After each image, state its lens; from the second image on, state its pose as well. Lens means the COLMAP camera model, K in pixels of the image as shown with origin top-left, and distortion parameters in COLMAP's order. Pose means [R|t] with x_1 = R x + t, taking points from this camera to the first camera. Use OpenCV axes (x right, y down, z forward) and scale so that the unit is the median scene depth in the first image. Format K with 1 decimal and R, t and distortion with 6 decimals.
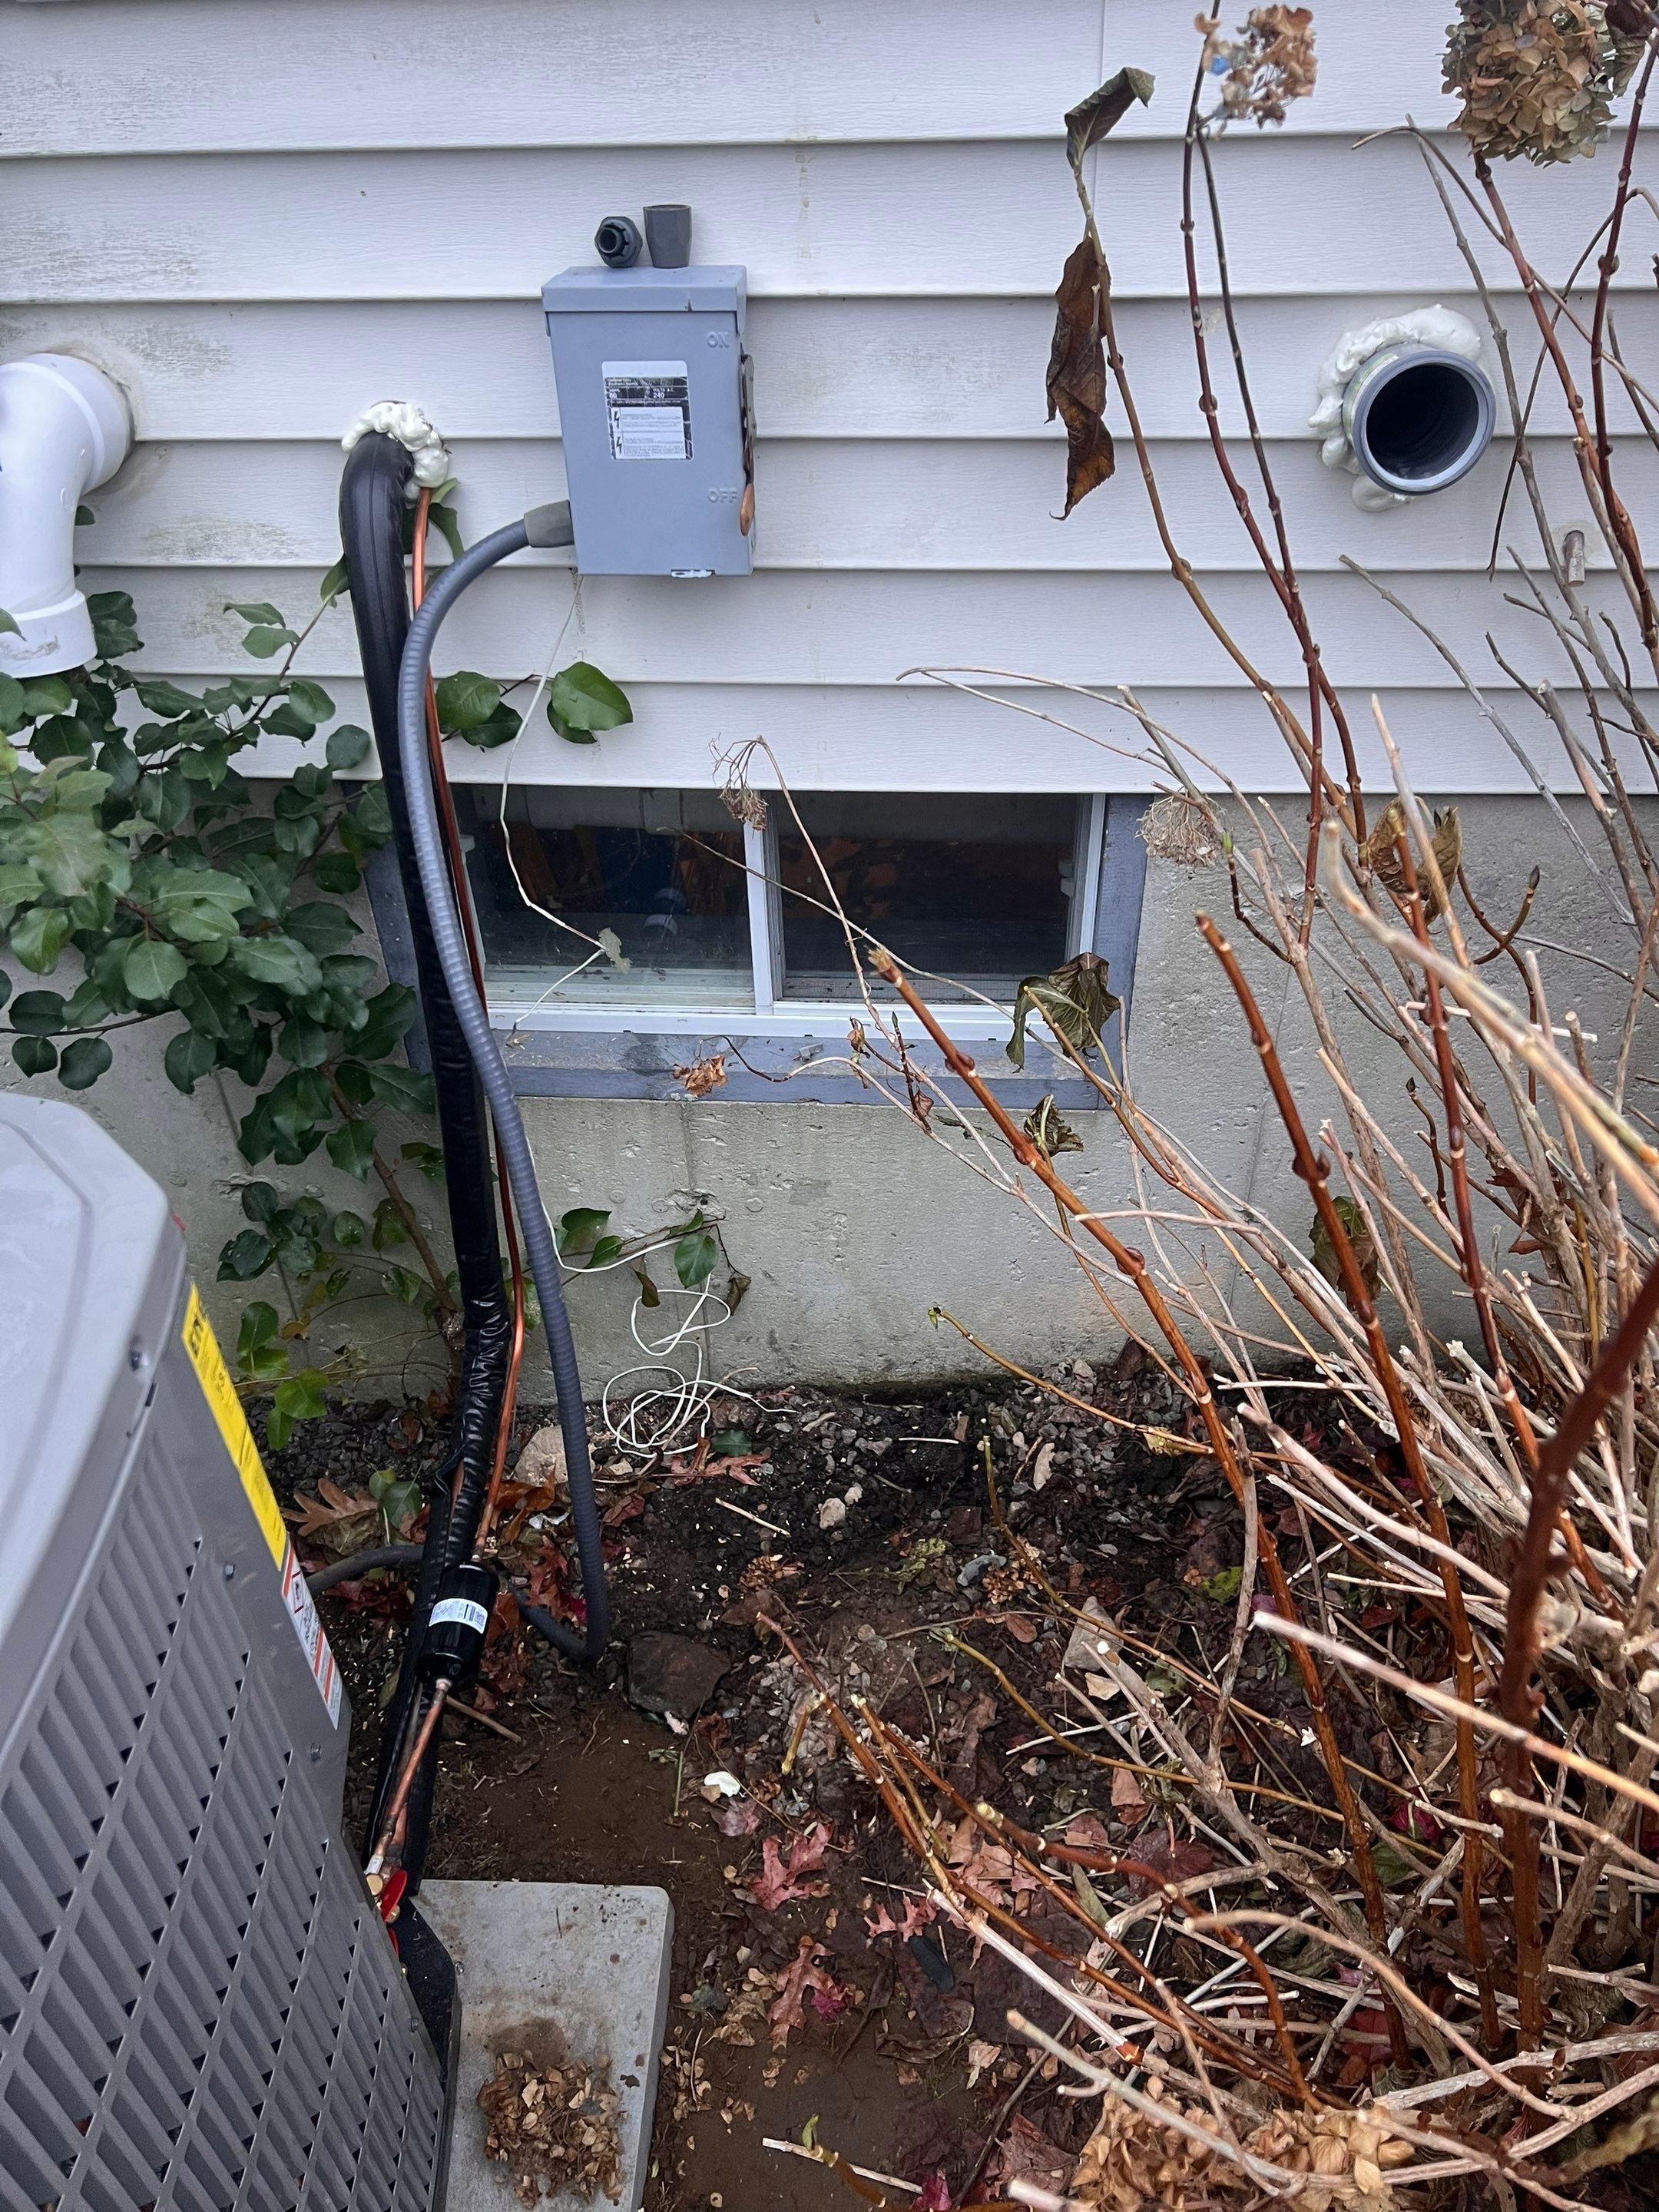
lens RADIAL K [[1715.9, 0, 834.7], [0, 1715.9, 1099.2], [0, 0, 1]] dist [0.020630, -0.004701]
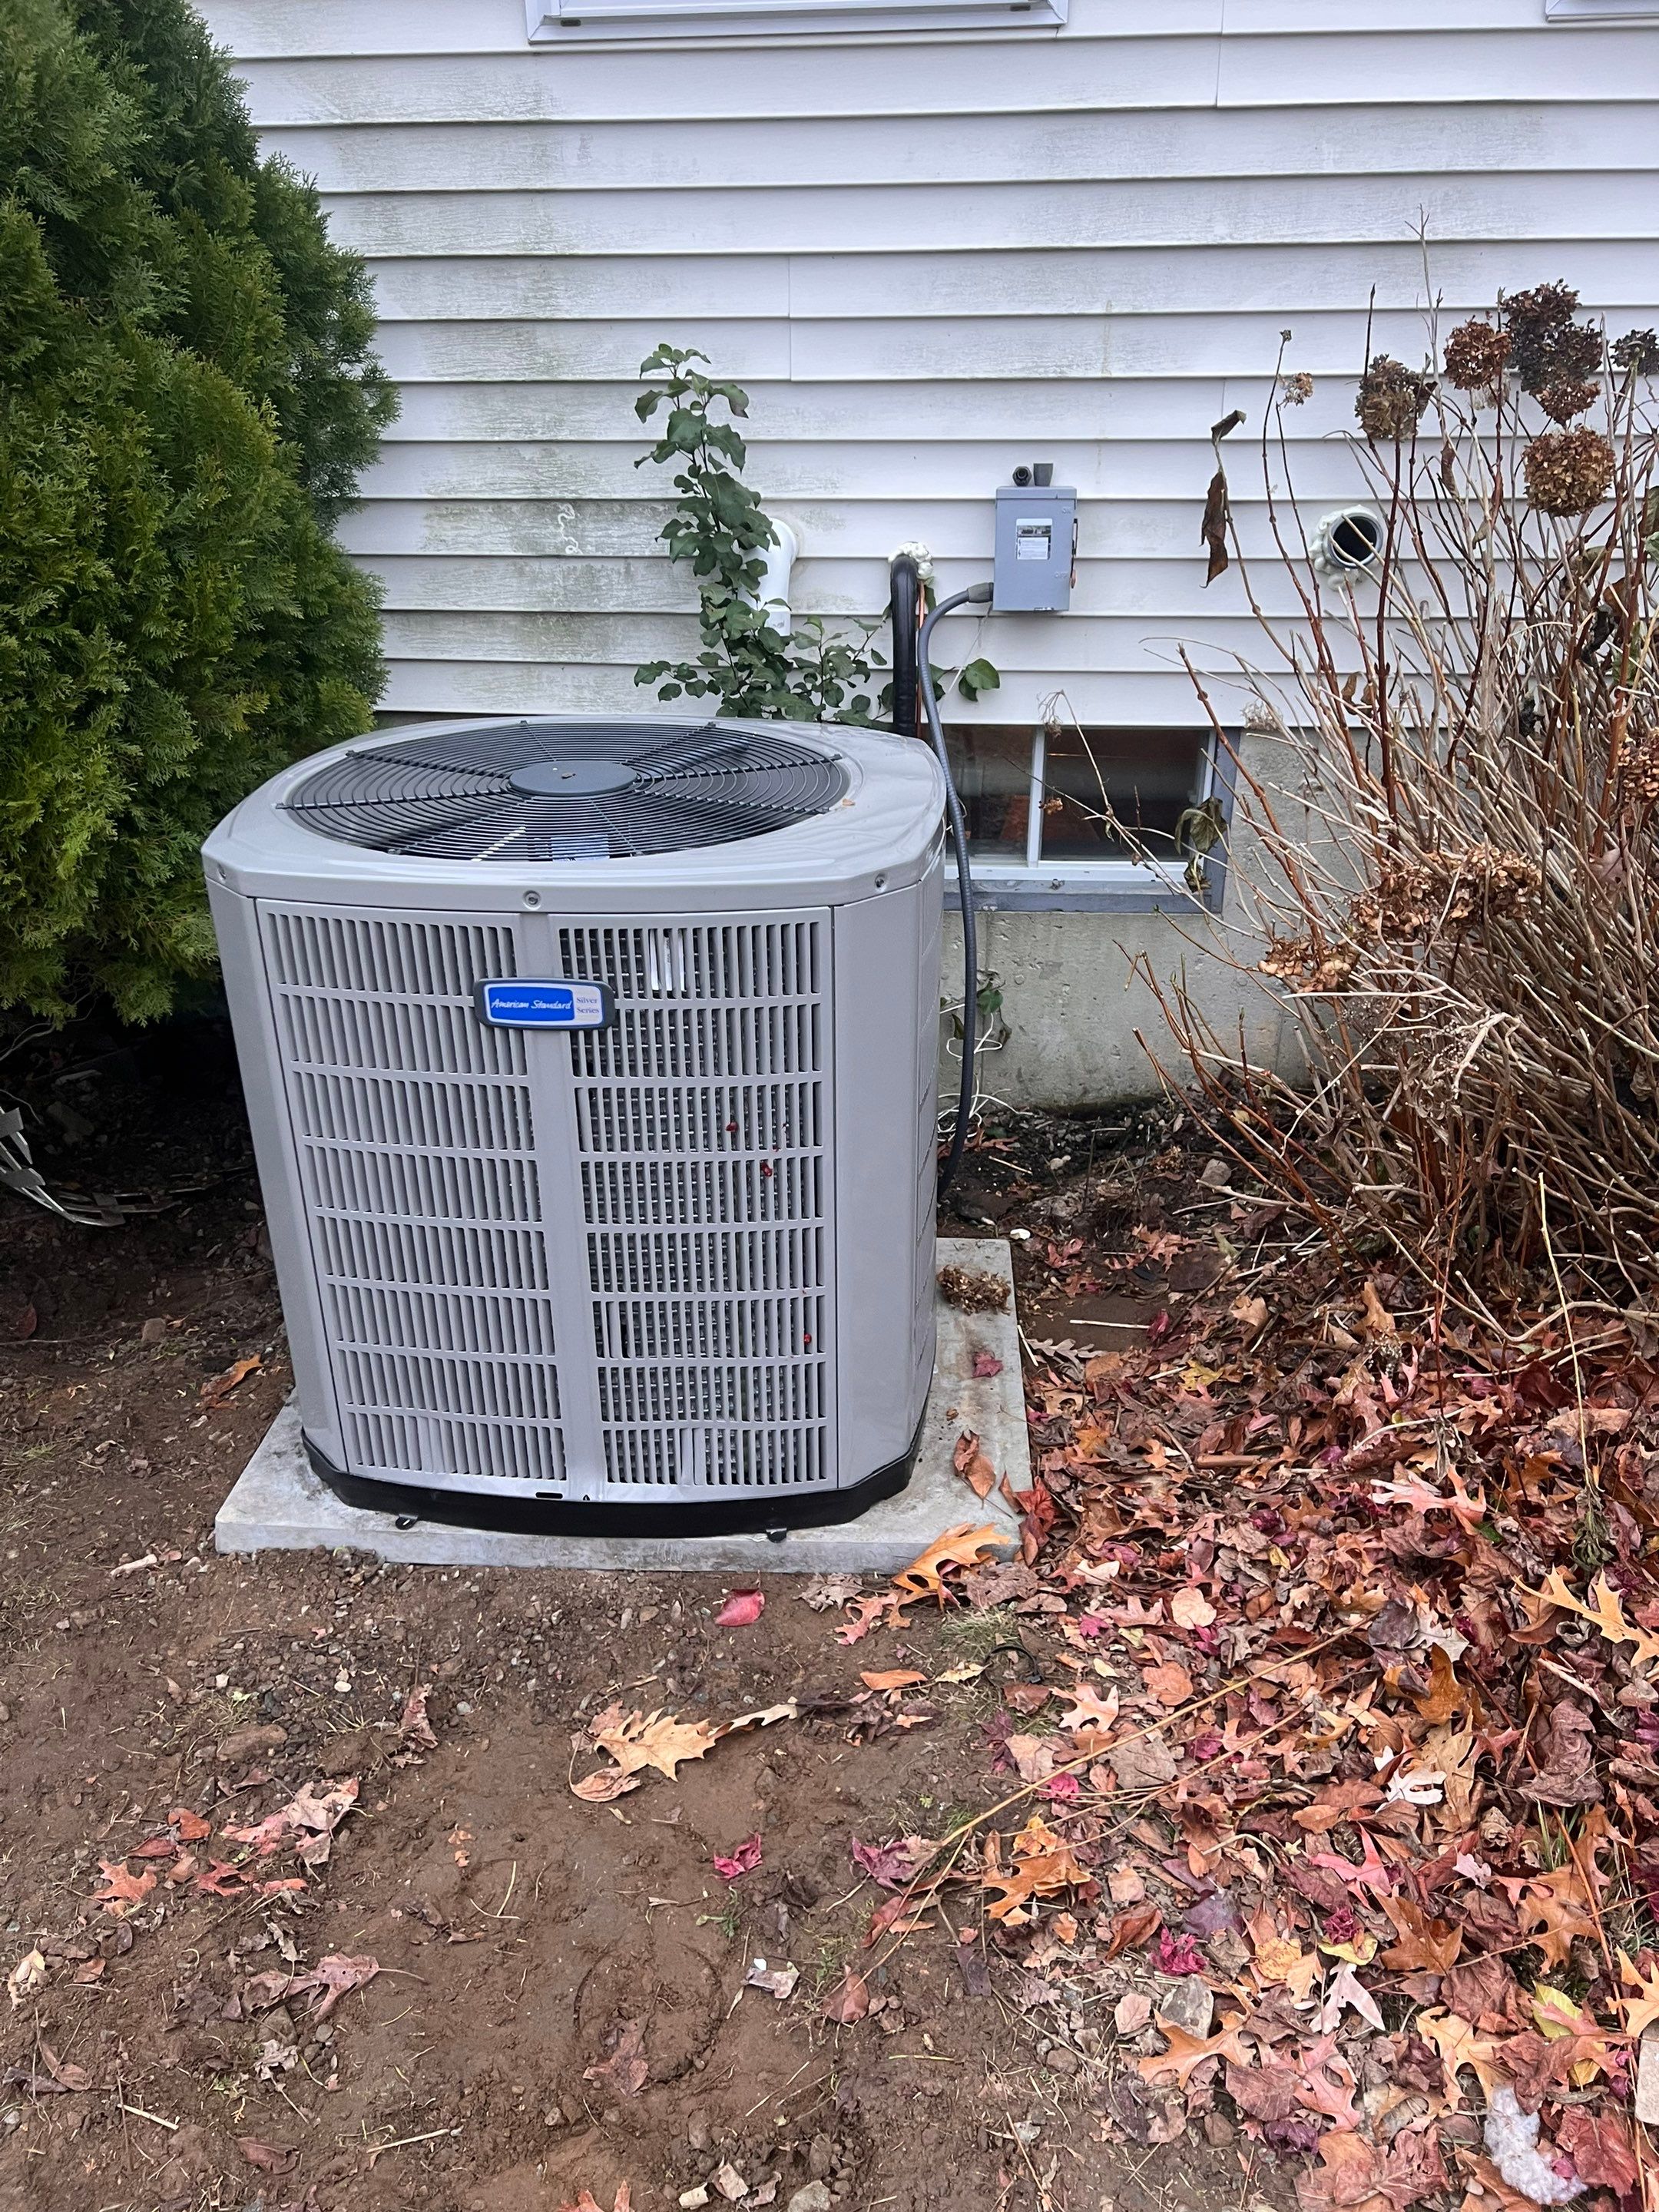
lens RADIAL K [[1715.9, 0, 834.7], [0, 1715.9, 1099.2], [0, 0, 1]] dist [0.020630, -0.004701]
pose [[0.999784, 0.020792, -0.000600, -0.342060], [-0.020539, 0.982218, -0.186619, 0.757959], [-0.003291, 0.186591, 0.982432, -1.119876]]
